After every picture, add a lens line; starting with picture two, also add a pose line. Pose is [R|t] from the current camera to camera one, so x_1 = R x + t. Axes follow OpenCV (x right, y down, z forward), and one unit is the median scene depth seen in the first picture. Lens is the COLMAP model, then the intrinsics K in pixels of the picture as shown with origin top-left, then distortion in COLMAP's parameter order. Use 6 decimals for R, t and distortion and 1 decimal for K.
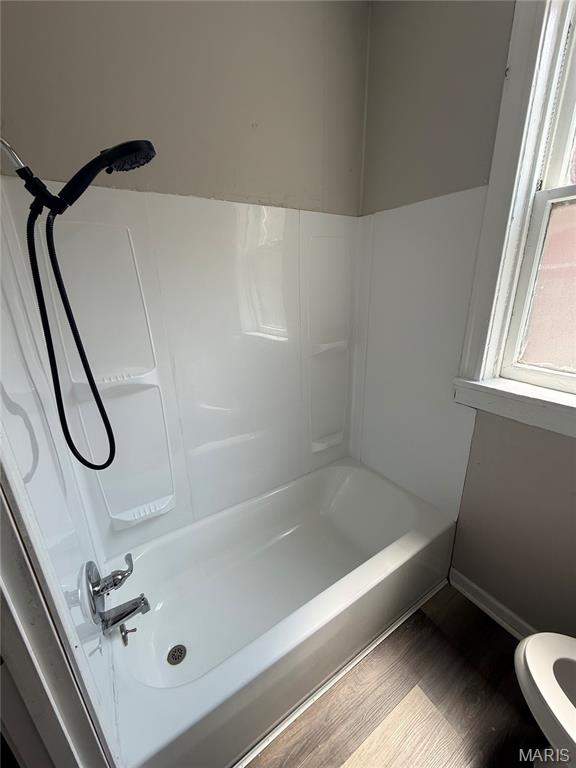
lens RADIAL K [[305.4, 0, 288.0], [0, 305.4, 382.2], [0, 0, 1]] dist [-0.003652, 0.001319]
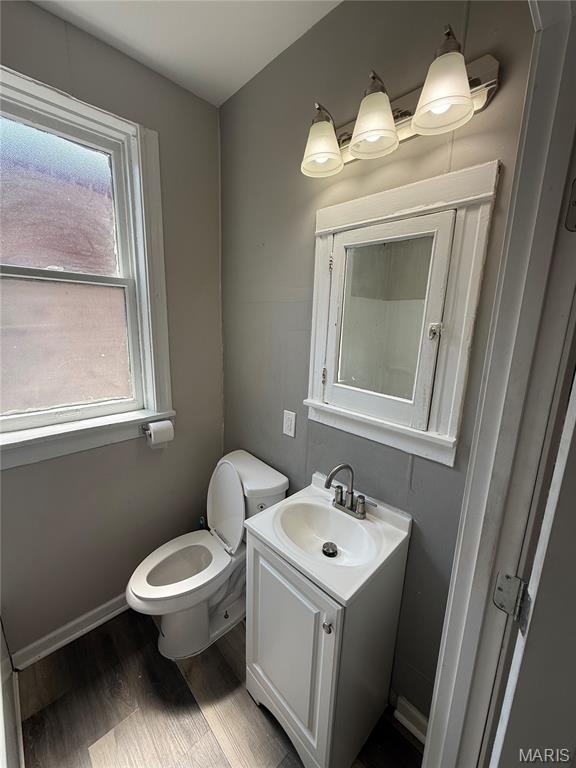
lens RADIAL K [[305.4, 0, 286.8], [0, 305.4, 383.0], [0, 0, 1]] dist [-0.003652, 0.001319]
pose [[-0.204454, -0.177309, 0.962684, -0.378812], [0.283389, 0.930622, 0.231589, -0.113949], [-0.936957, 0.320163, -0.140022, 0.158064]]
